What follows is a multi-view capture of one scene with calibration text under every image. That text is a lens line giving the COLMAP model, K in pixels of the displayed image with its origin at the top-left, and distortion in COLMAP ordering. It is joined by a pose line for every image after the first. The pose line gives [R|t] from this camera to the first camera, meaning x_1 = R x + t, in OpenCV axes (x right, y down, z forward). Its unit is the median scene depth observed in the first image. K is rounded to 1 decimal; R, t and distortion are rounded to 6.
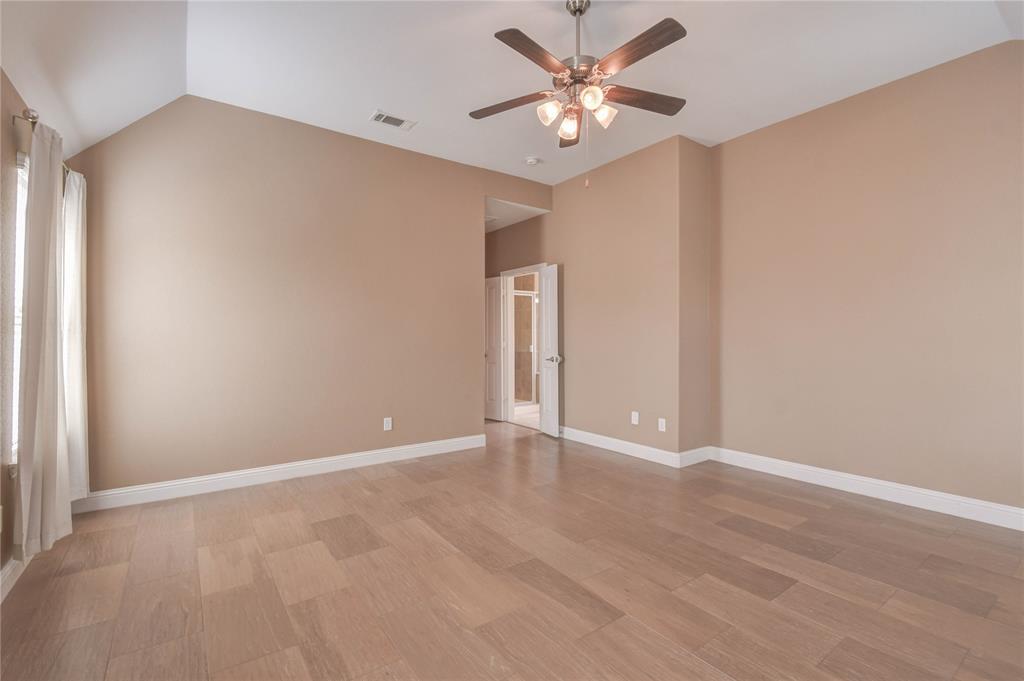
lens RADIAL K [[469.6, 0, 511.6], [0, 469.6, 327.3], [0, 0, 1]] dist [-0.001242, -0.006885]
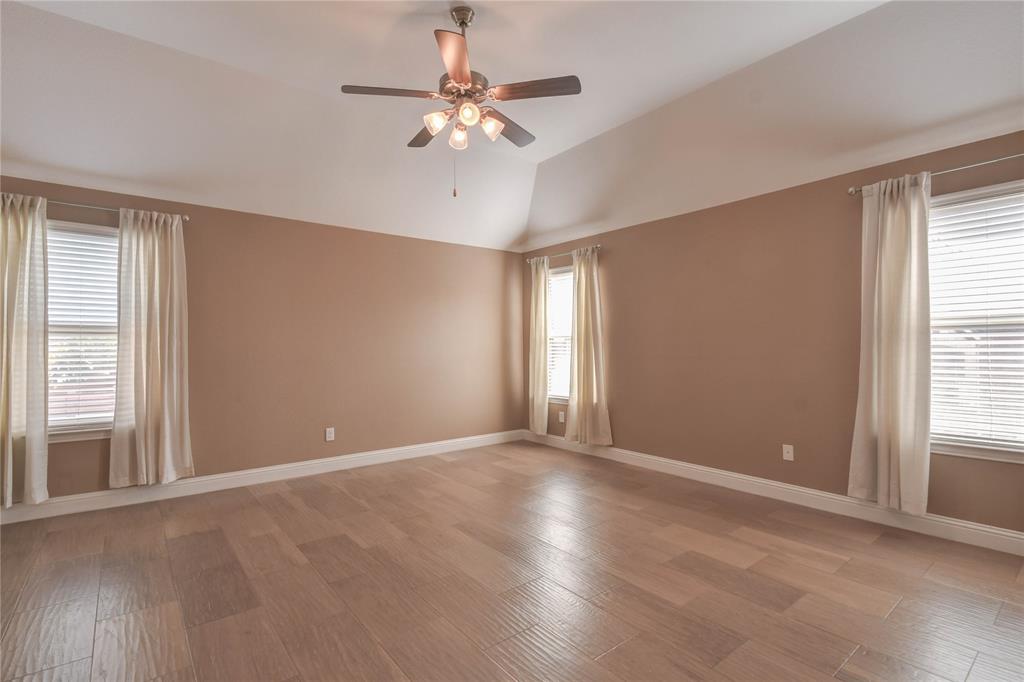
lens RADIAL K [[454.9, 0, 500.2], [0, 454.9, 343.7], [0, 0, 1]] dist [0.023253, -0.016341]
pose [[-0.999754, 0.005691, -0.021420, 0.084604], [0.006362, 0.999488, -0.031347, 0.046334], [0.021231, -0.031475, -0.999279, 1.930509]]
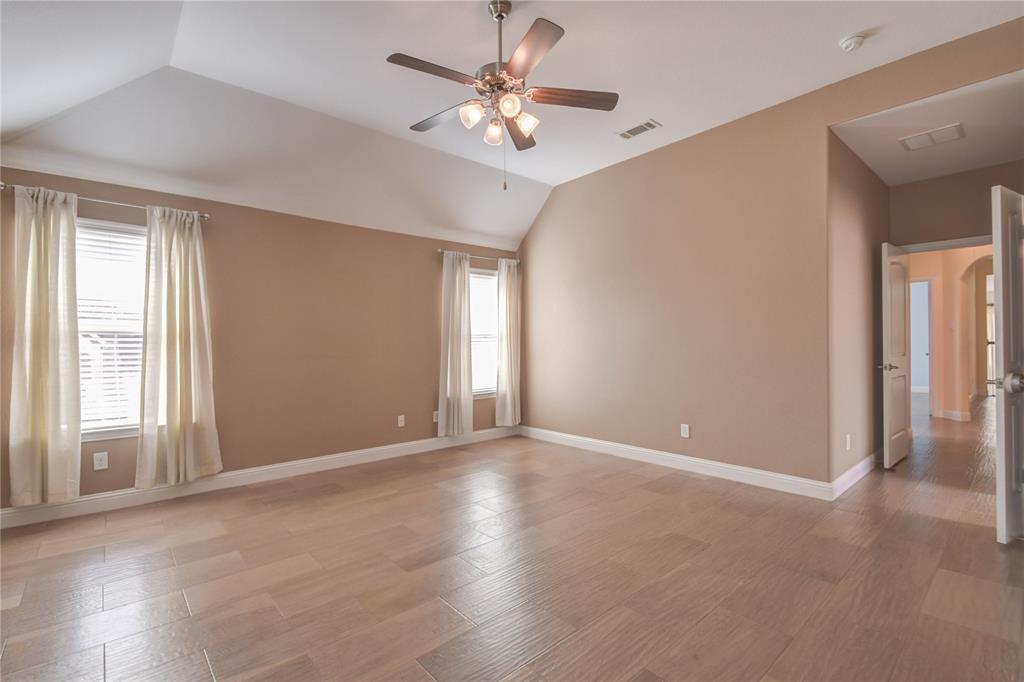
lens RADIAL K [[465.5, 0, 473.0], [0, 465.5, 343.3], [0, 0, 1]] dist [0.022238, -0.027375]
pose [[0.028456, -0.000693, -0.999595, 1.111967], [0.033259, 0.999447, 0.000254, 0.018244], [0.999042, -0.033253, 0.028464, 0.880437]]
